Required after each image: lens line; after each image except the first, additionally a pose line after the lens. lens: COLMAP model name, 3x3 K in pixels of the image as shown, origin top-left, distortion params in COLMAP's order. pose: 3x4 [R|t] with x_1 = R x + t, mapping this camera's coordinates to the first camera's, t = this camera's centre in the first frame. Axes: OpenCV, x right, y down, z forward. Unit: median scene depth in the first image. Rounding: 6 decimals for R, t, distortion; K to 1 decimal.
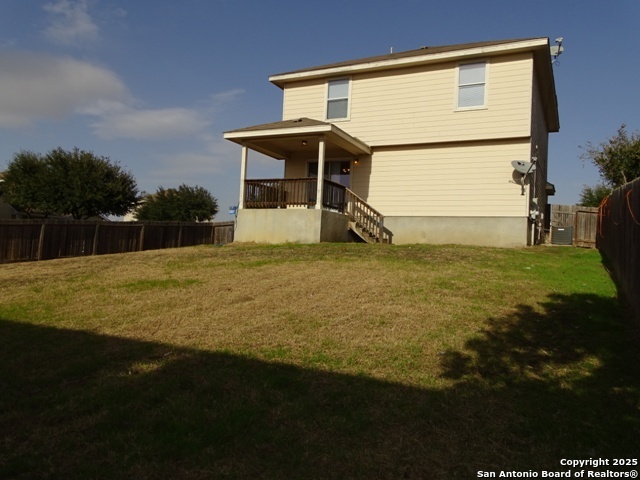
lens RADIAL K [[507.2, 0, 334.1], [0, 507.2, 241.4], [0, 0, 1]] dist [0.044679, -0.005018]
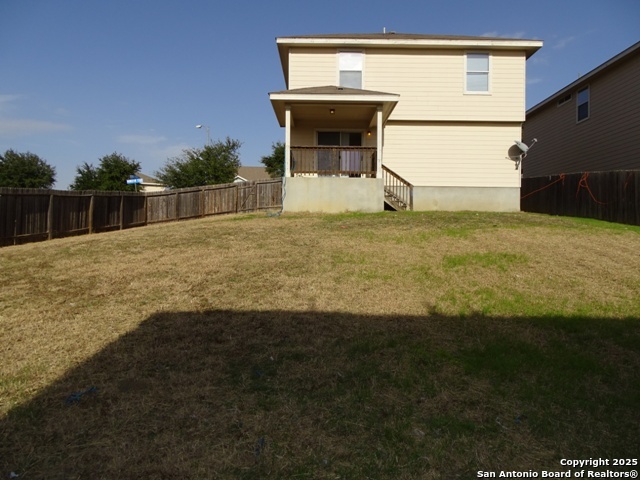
lens RADIAL K [[452.2, 0, 319.8], [0, 452.2, 244.2], [0, 0, 1]] dist [-0.010815, 0.003676]
pose [[0.903106, -0.046958, 0.426842, -0.500039], [0.014989, 0.996844, 0.077952, -0.003656], [-0.429156, -0.064001, 0.900960, 0.205002]]
